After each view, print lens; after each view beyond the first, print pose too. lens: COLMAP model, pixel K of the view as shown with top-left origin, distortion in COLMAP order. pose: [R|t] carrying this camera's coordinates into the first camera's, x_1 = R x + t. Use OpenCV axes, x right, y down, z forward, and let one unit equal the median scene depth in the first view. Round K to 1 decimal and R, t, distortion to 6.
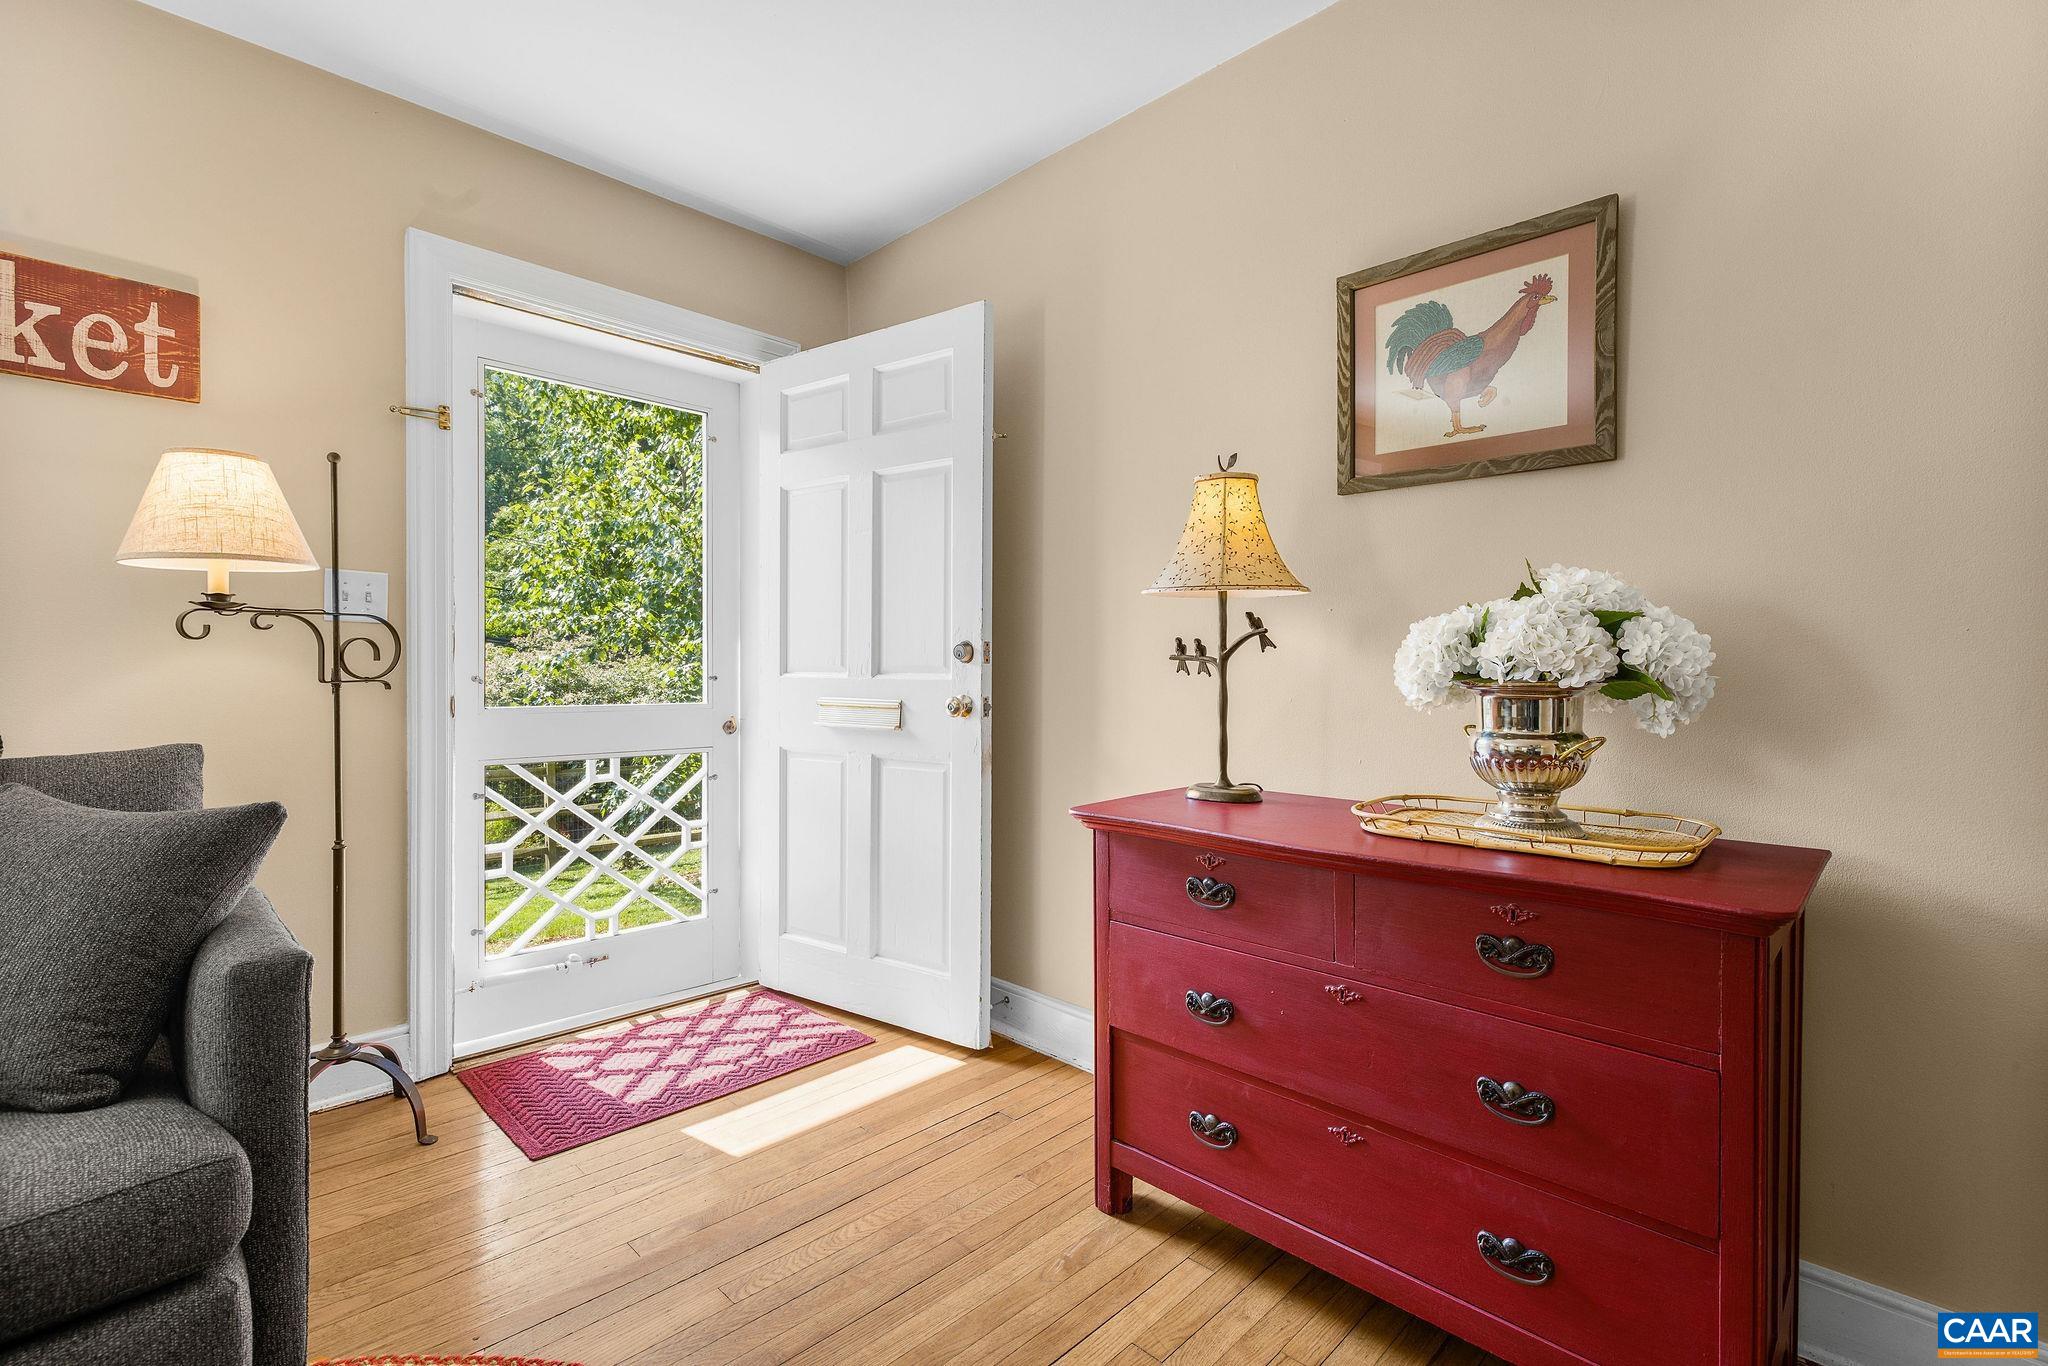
lens RADIAL K [[910.8, 0, 1019.6], [0, 910.8, 678.5], [0, 0, 1]] dist [0.002097, 0.000014]
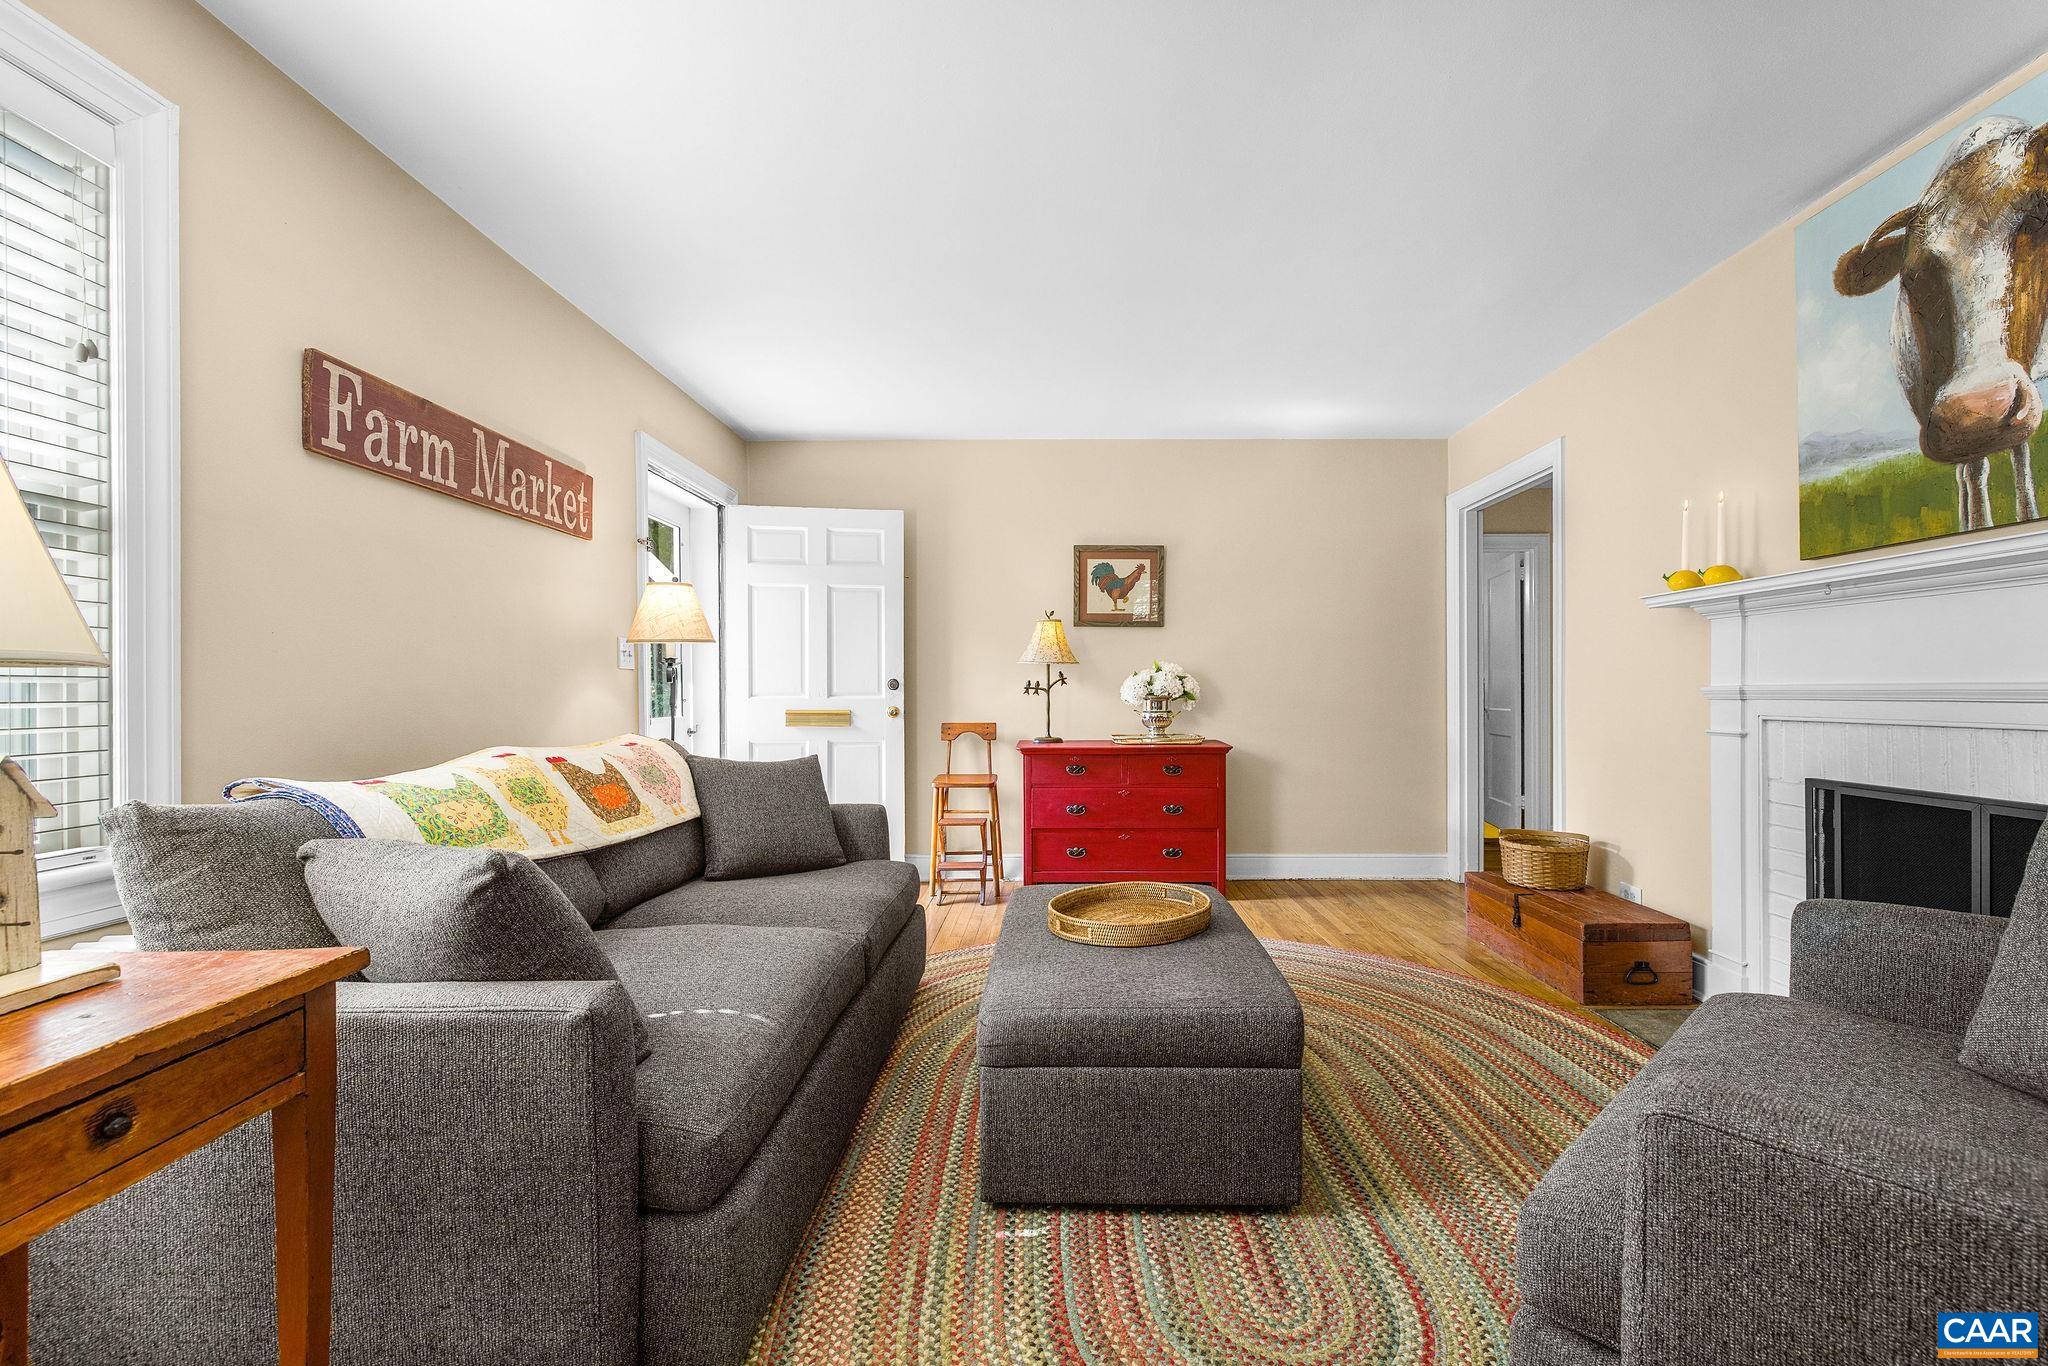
lens RADIAL K [[869.2, 0, 1032.6], [0, 869.2, 688.9], [0, 0, 1]] dist [-0.000514, -0.000090]
pose [[0.734563, -0.004428, 0.678526, -1.537913], [0.011926, 0.999908, -0.006386, -0.005719], [-0.678436, 0.012783, 0.734549, -0.818606]]
